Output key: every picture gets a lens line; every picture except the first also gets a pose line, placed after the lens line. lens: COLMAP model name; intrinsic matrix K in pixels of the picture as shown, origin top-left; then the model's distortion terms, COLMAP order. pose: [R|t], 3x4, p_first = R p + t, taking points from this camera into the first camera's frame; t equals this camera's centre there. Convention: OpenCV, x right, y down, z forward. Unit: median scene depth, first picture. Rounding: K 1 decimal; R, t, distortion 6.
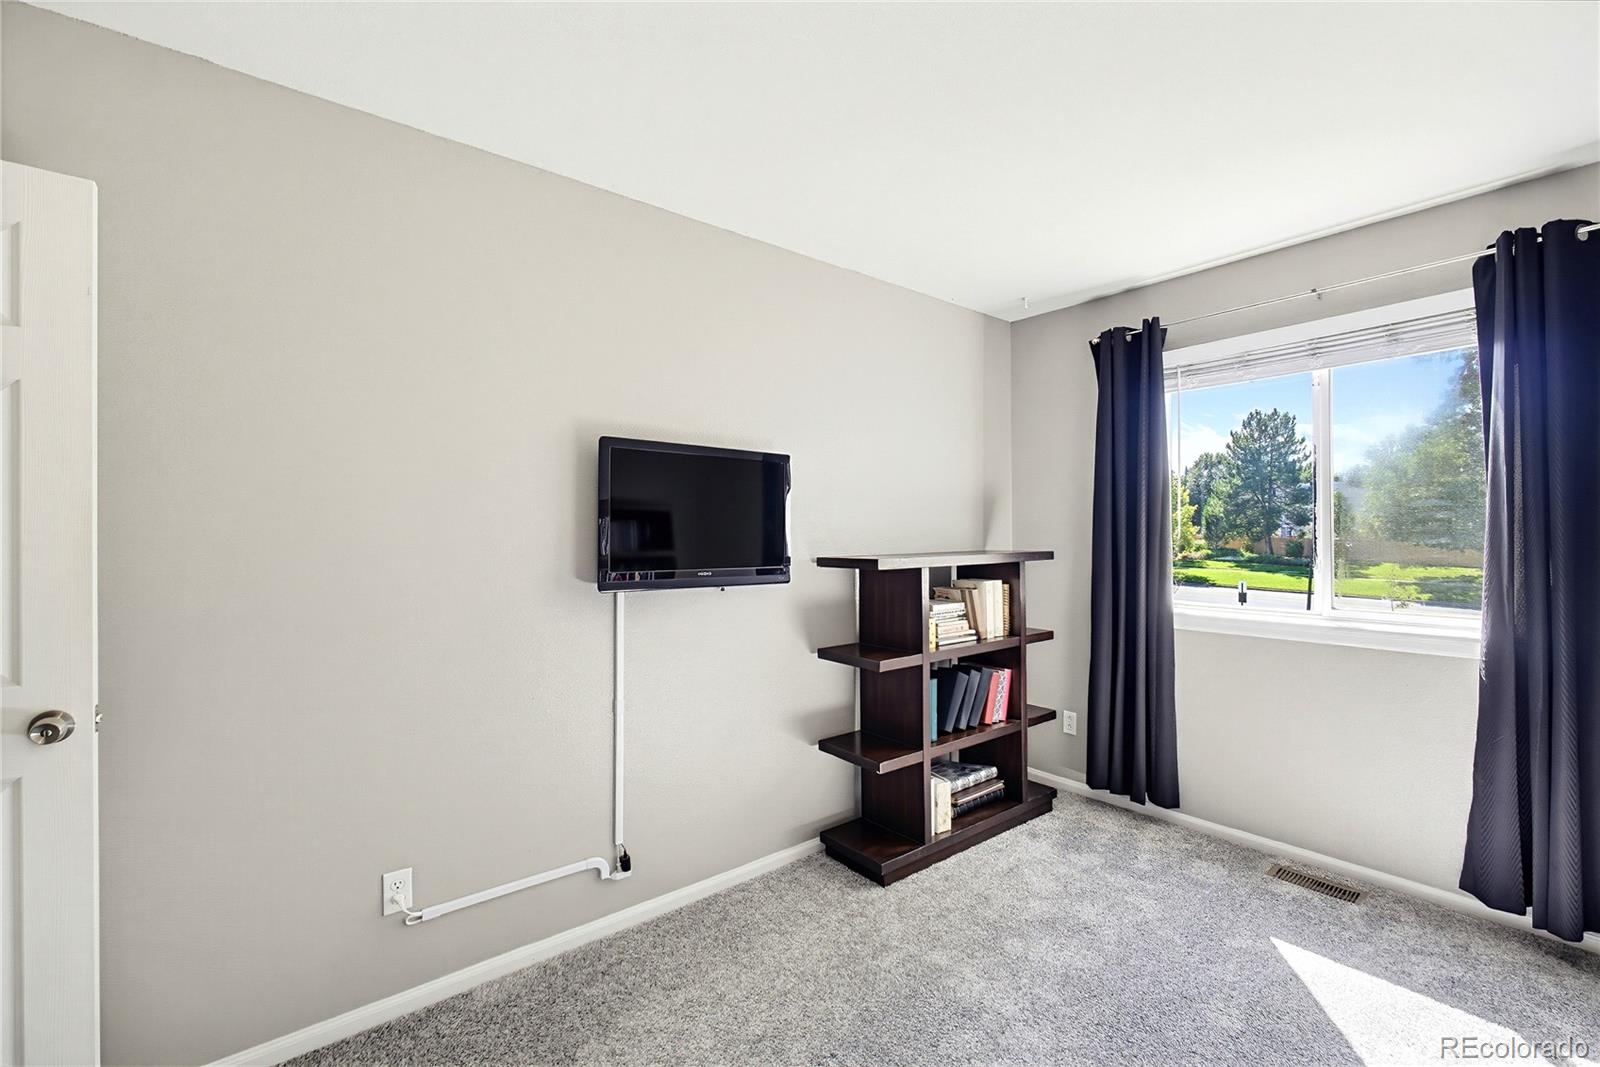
lens RADIAL K [[685.2, 0, 795.6], [0, 685.2, 528.5], [0, 0, 1]] dist [-0.010203, 0.000729]
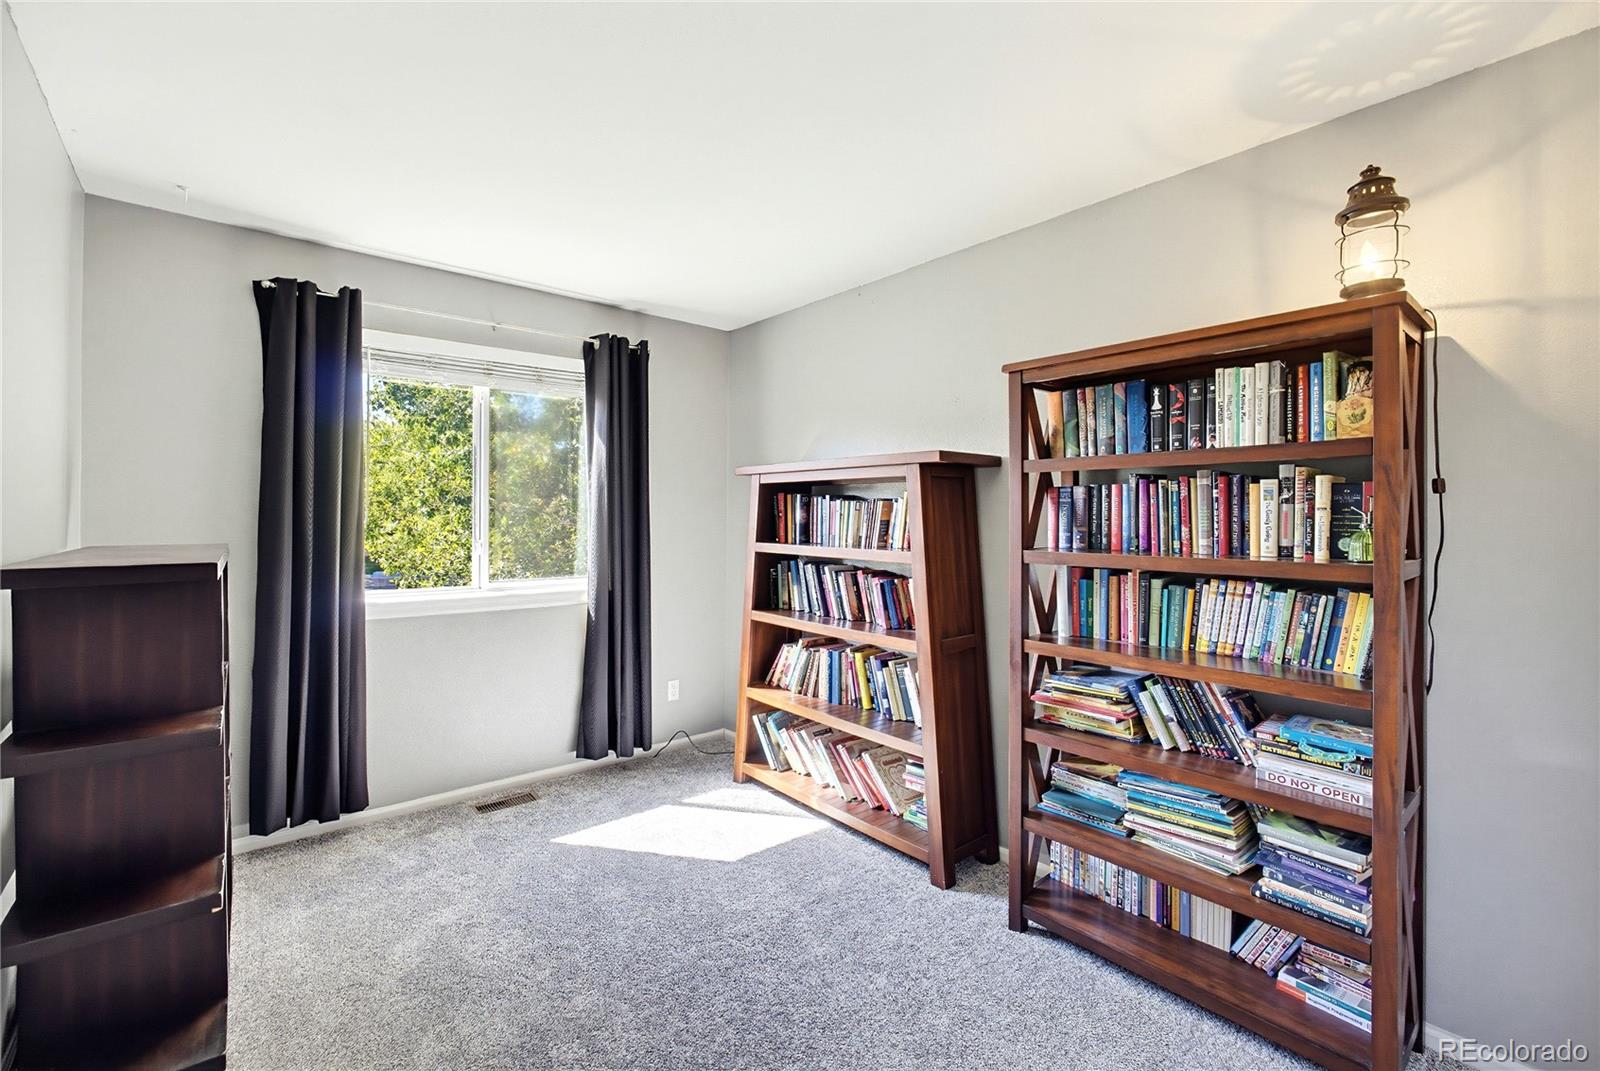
lens RADIAL K [[685.2, 0, 799.0], [0, 685.2, 530.7], [0, 0, 1]] dist [-0.010203, 0.000729]
pose [[-0.029168, -0.010336, 0.999521, -0.473442], [-0.004734, 0.999937, 0.010202, 0.007954], [-0.999563, -0.004434, -0.029215, 0.475064]]
